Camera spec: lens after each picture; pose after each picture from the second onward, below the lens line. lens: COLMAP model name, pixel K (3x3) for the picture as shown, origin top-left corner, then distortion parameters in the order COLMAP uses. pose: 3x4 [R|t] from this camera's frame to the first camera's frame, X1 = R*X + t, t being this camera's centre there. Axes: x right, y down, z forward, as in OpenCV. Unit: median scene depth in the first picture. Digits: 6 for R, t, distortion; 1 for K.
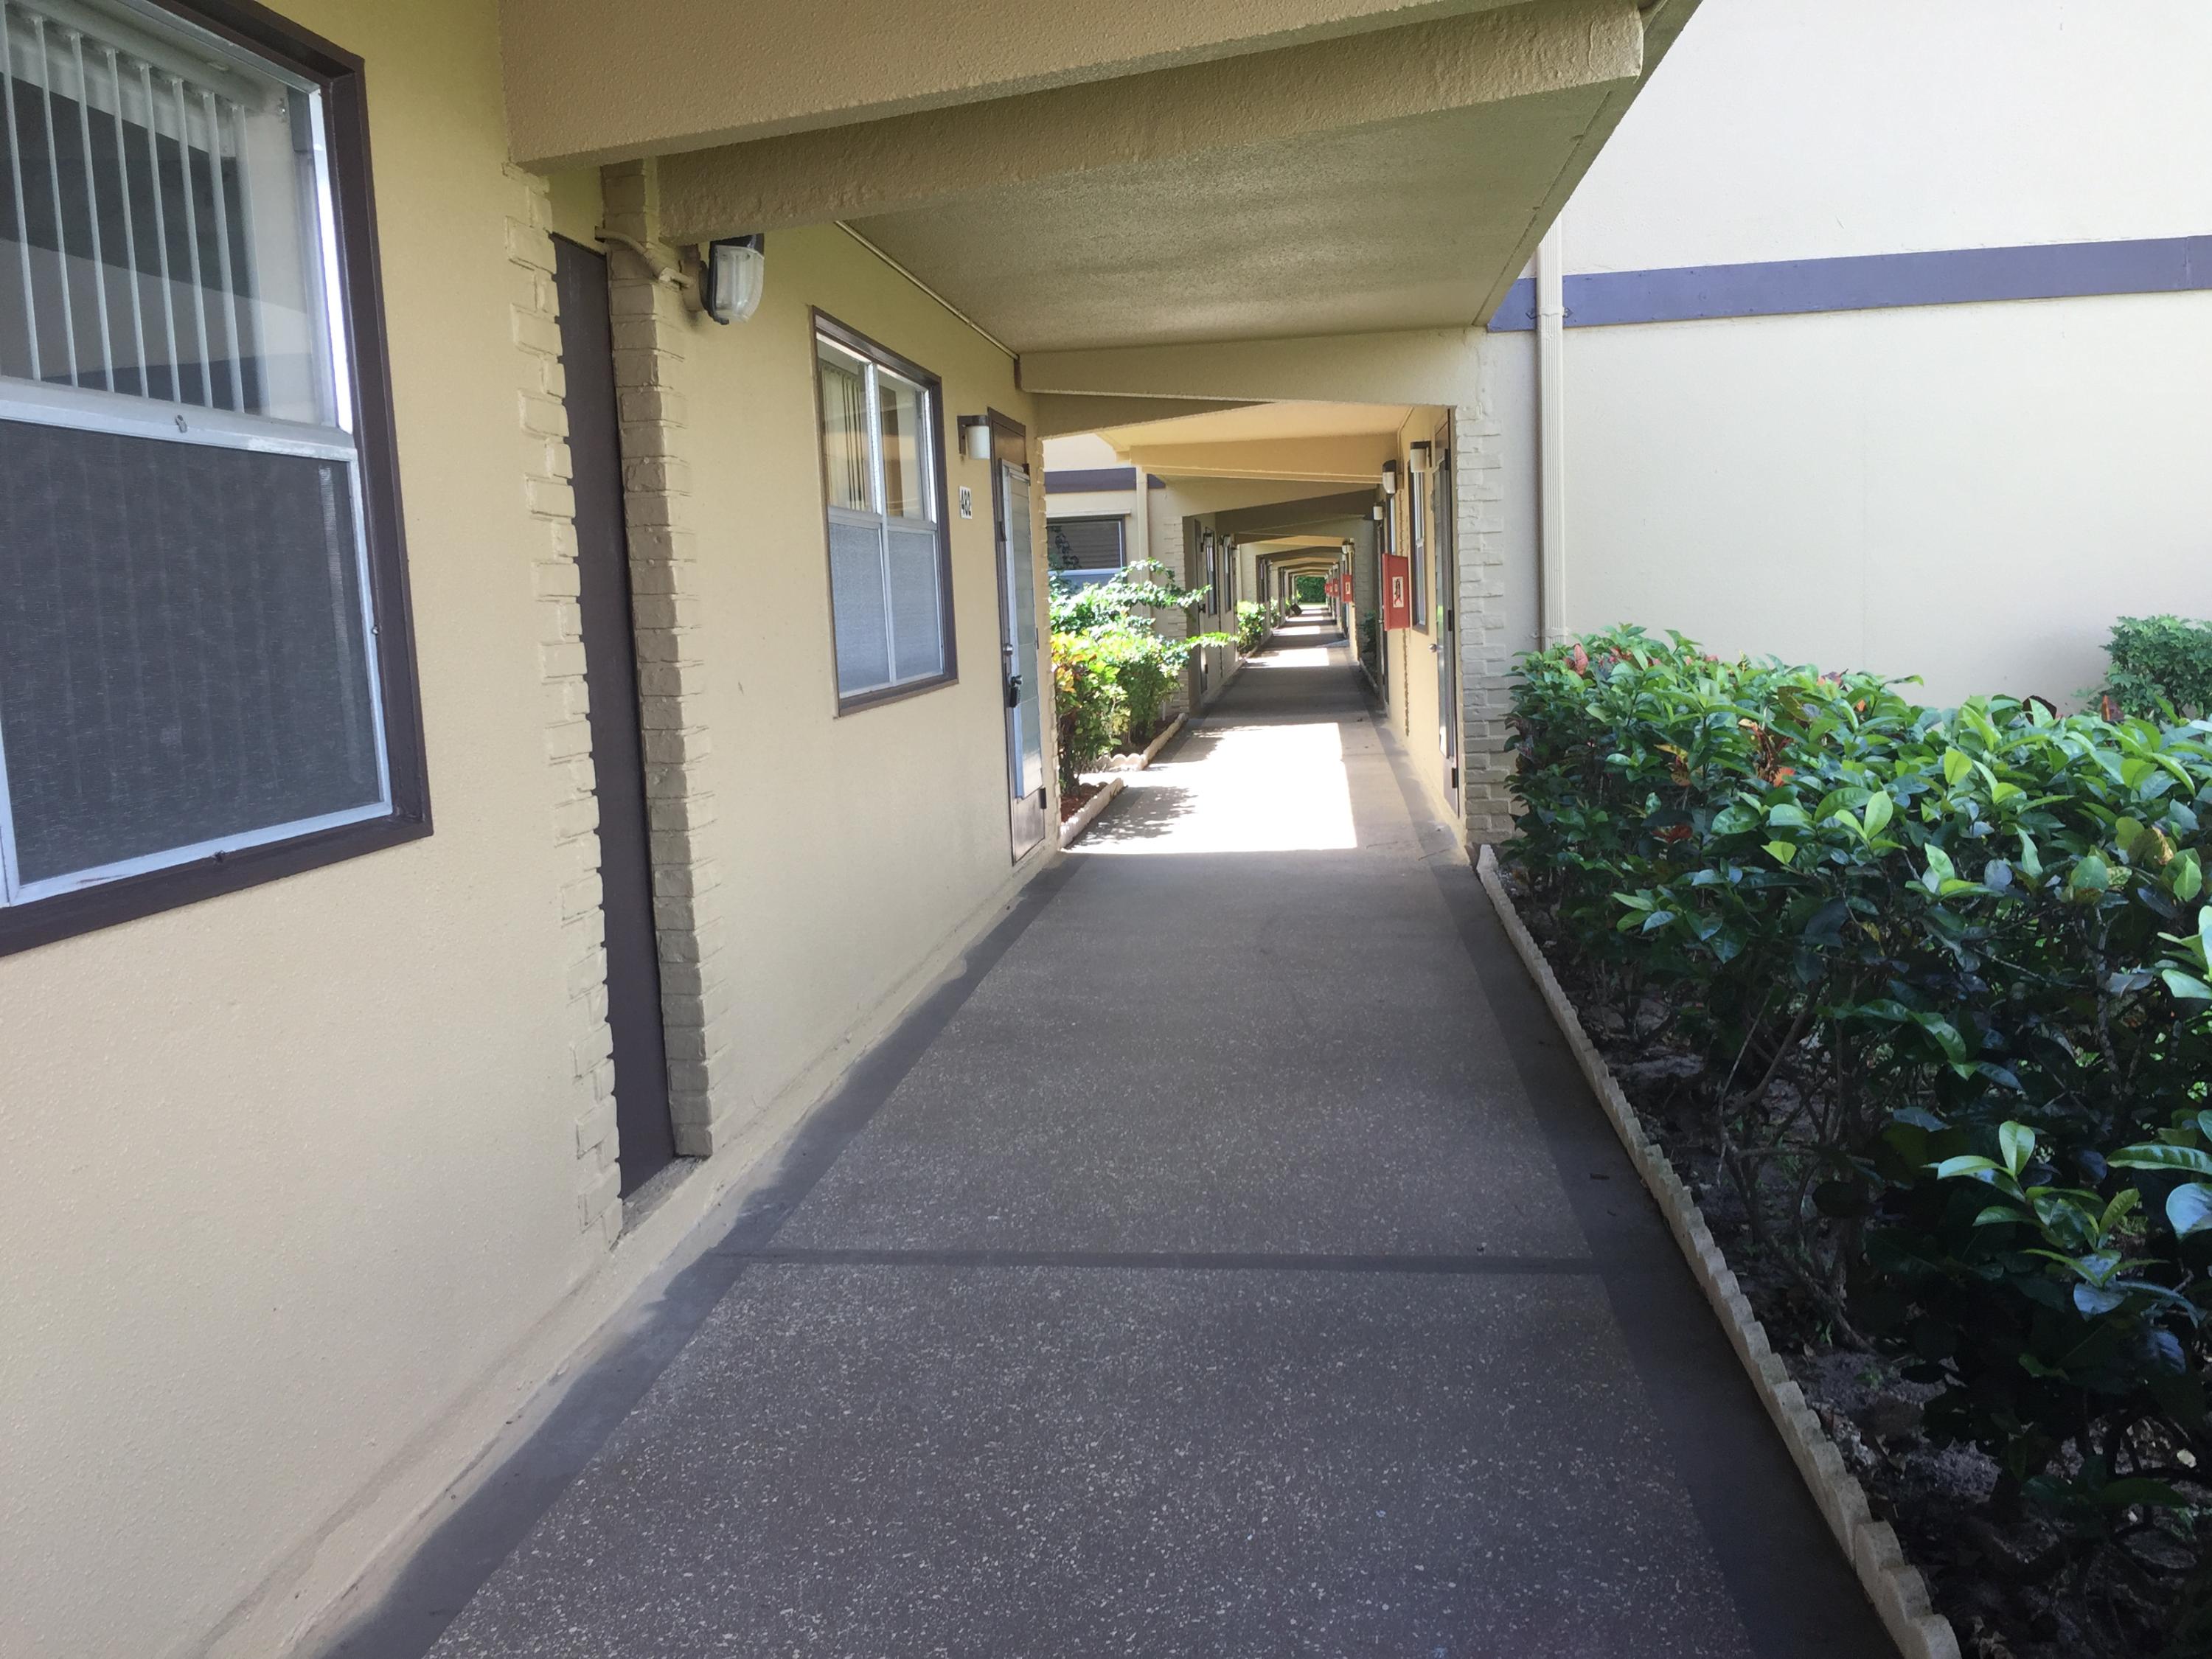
lens RADIAL K [[1878.9, 0, 1097.0], [0, 1878.9, 820.5], [0, 0, 1]] dist [0.063024, -0.086877]
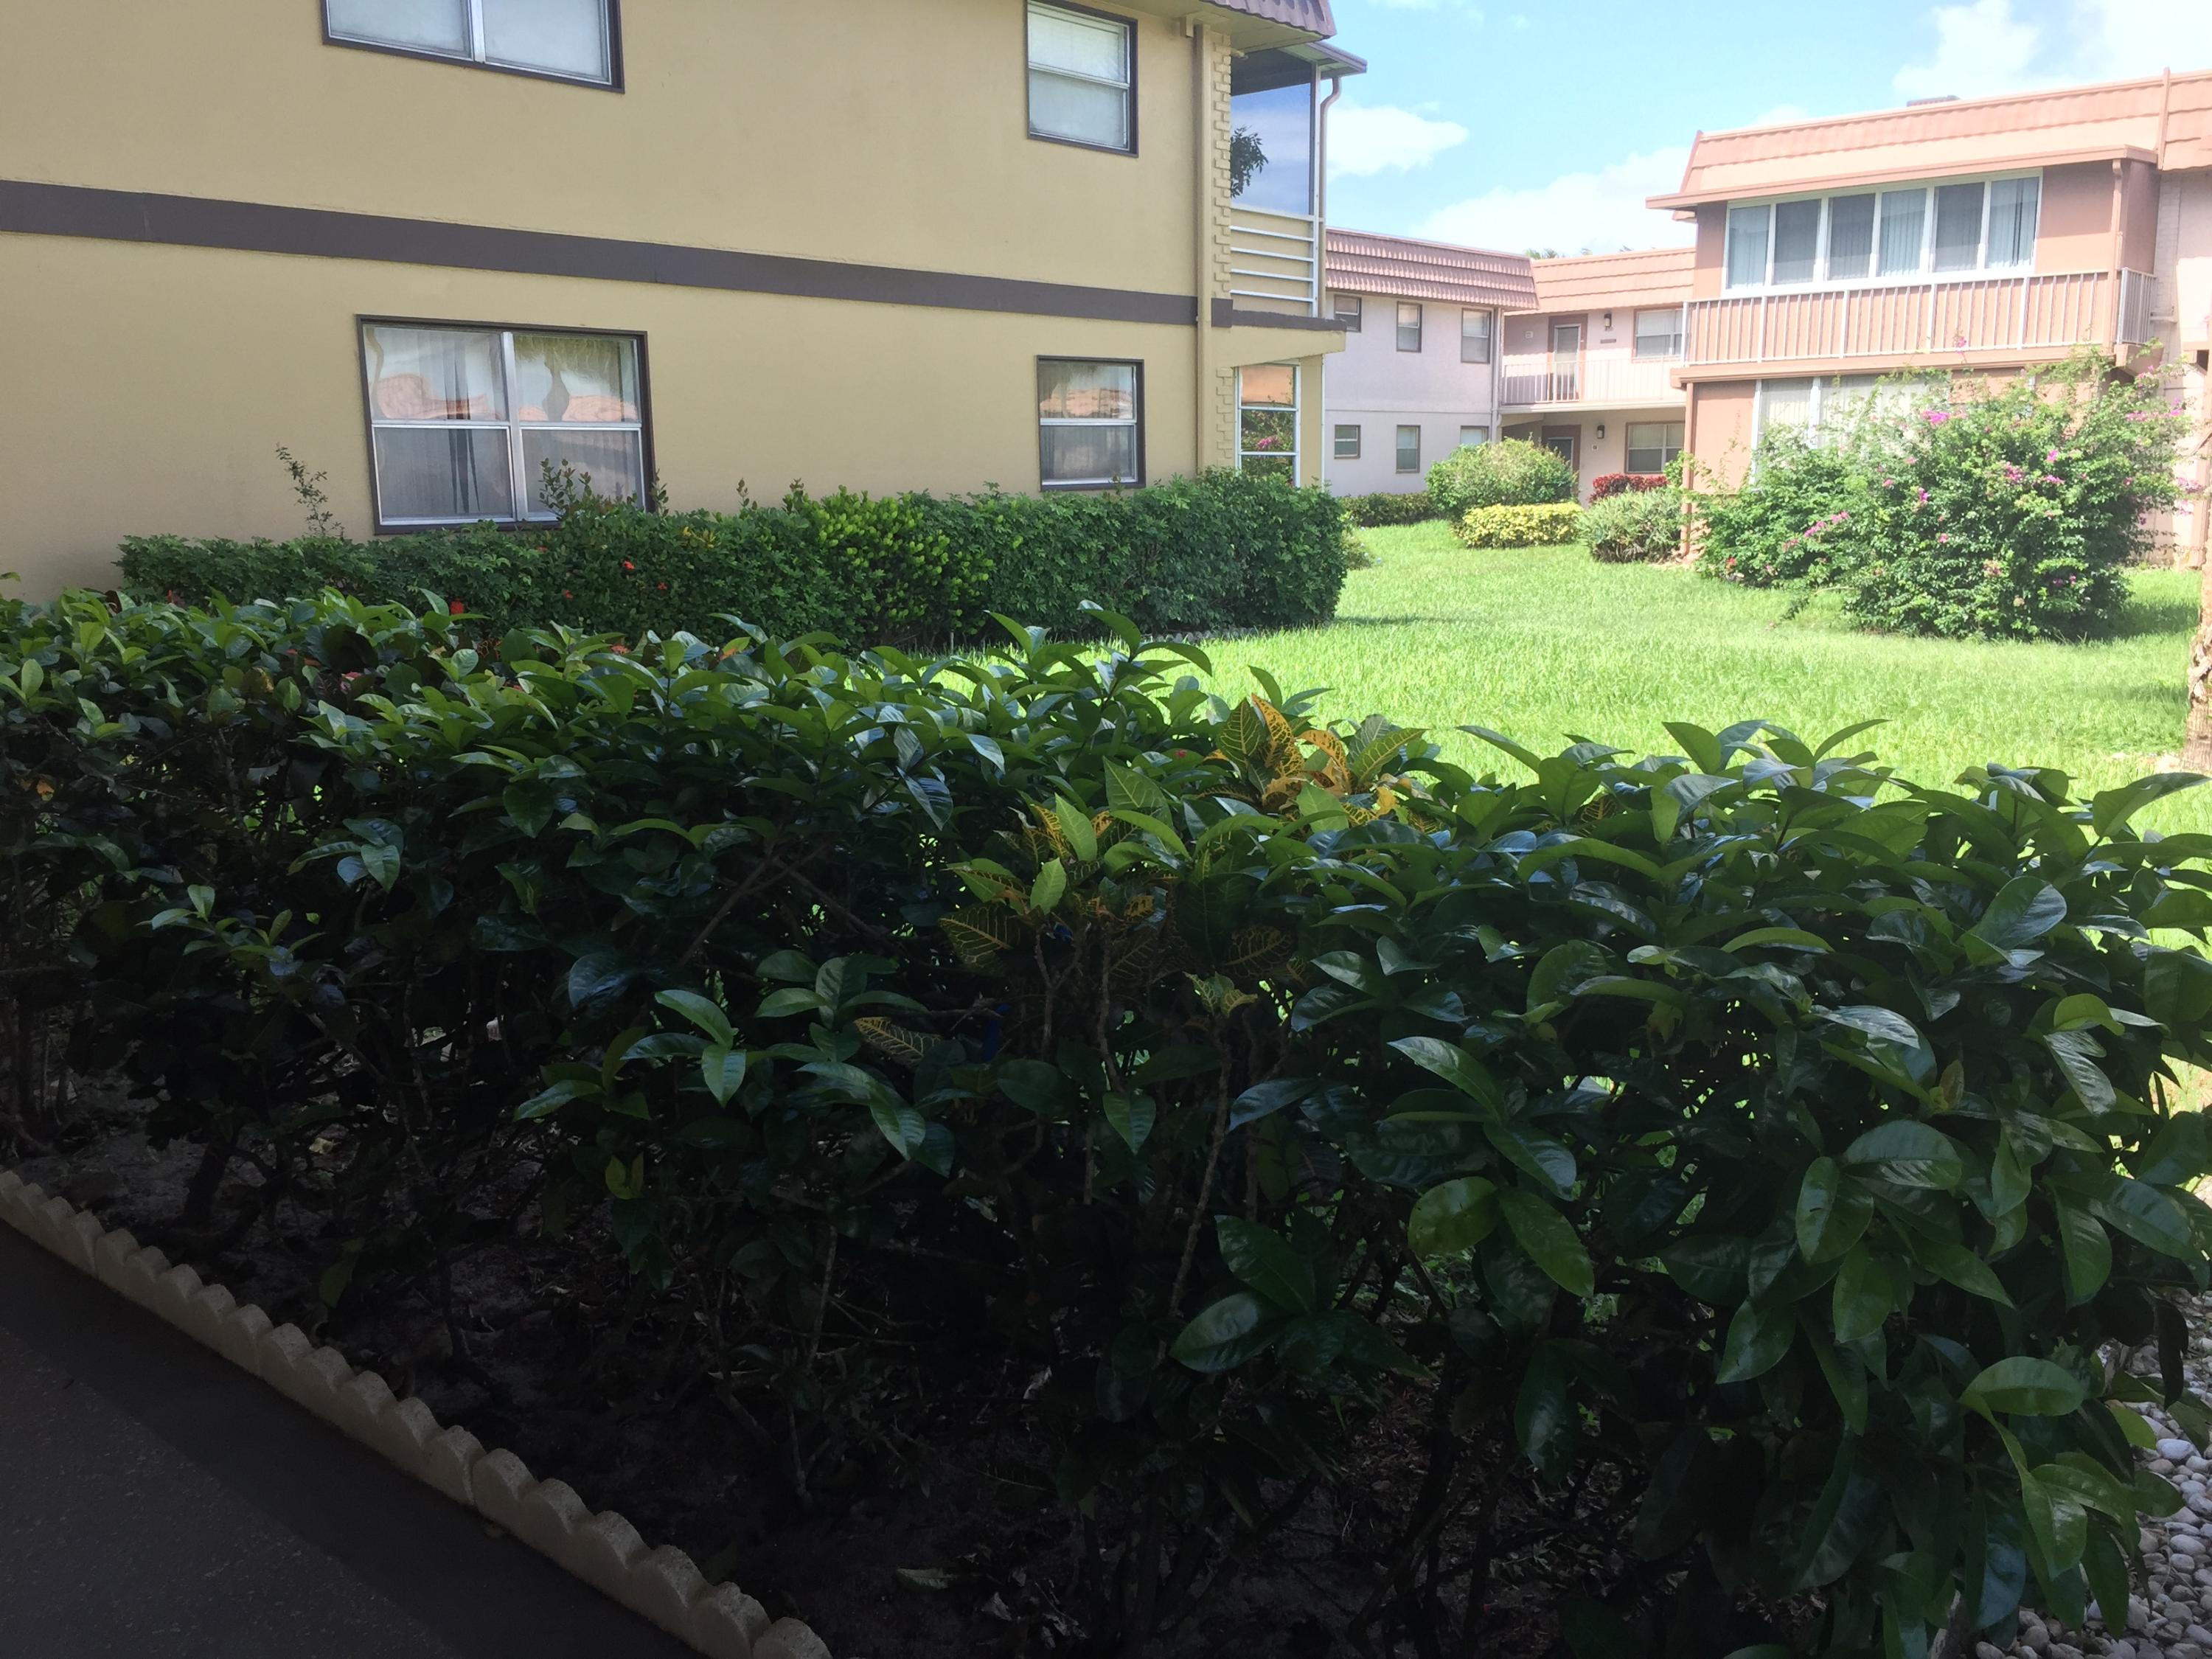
lens RADIAL K [[1878.9, 0, 1109.9], [0, 1878.9, 810.4], [0, 0, 1]] dist [0.067911, -0.107586]
pose [[0.551261, -0.114900, 0.826383, -0.218781], [0.090100, 0.992878, 0.077946, 0.047856], [-0.829454, 0.031488, 0.557687, -0.241629]]
